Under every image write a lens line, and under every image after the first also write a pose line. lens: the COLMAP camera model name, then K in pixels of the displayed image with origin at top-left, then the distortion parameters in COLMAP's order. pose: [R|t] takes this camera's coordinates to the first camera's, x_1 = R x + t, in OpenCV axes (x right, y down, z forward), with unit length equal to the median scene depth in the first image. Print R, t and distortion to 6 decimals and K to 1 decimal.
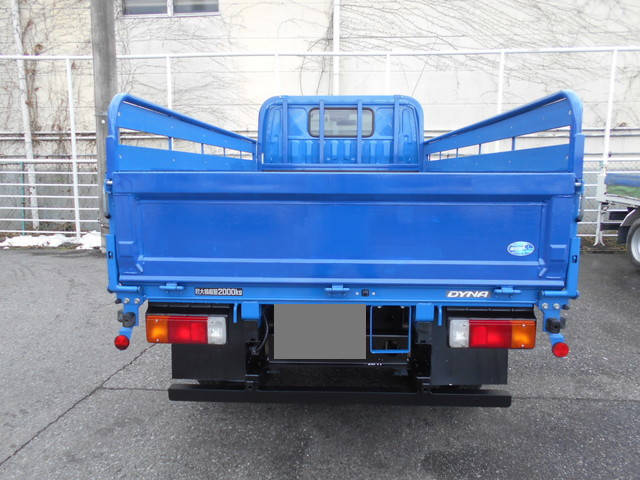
lens RADIAL K [[498.2, 0, 306.7], [0, 498.2, 254.1], [0, 0, 1]] dist [-0.057817, 0.063776]
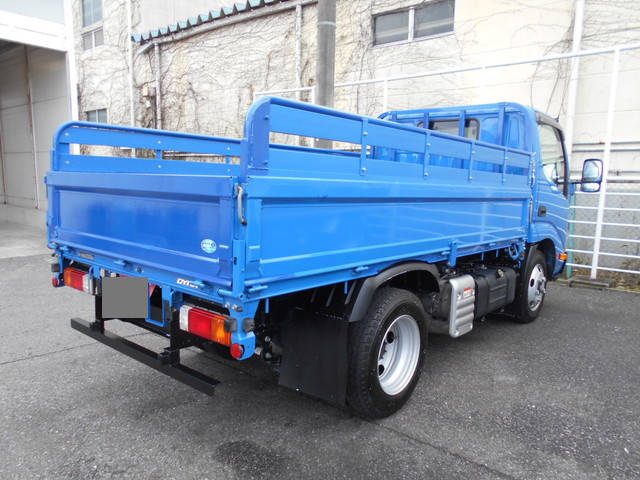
lens RADIAL K [[480.7, 0, 320.0], [0, 480.7, 240.0], [0, 0, 1]] dist [0.030382, 0.051882]
pose [[0.811427, 0.099199, -0.575974, 0.230693], [-0.131066, 0.991276, -0.013919, -0.007712], [0.569568, 0.086785, 0.817350, 0.050800]]
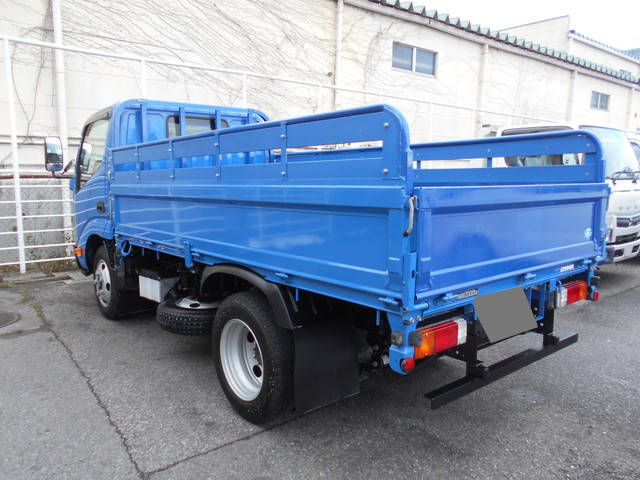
lens RADIAL K [[504.0, 0, 320.8], [0, 504.0, 264.1], [0, 0, 1]] dist [-0.070807, 0.012342]
pose [[0.709603, -0.115074, 0.695141, -0.254212], [0.117220, 0.992105, 0.044575, -0.017303], [-0.694783, 0.049854, 0.717490, 0.092708]]
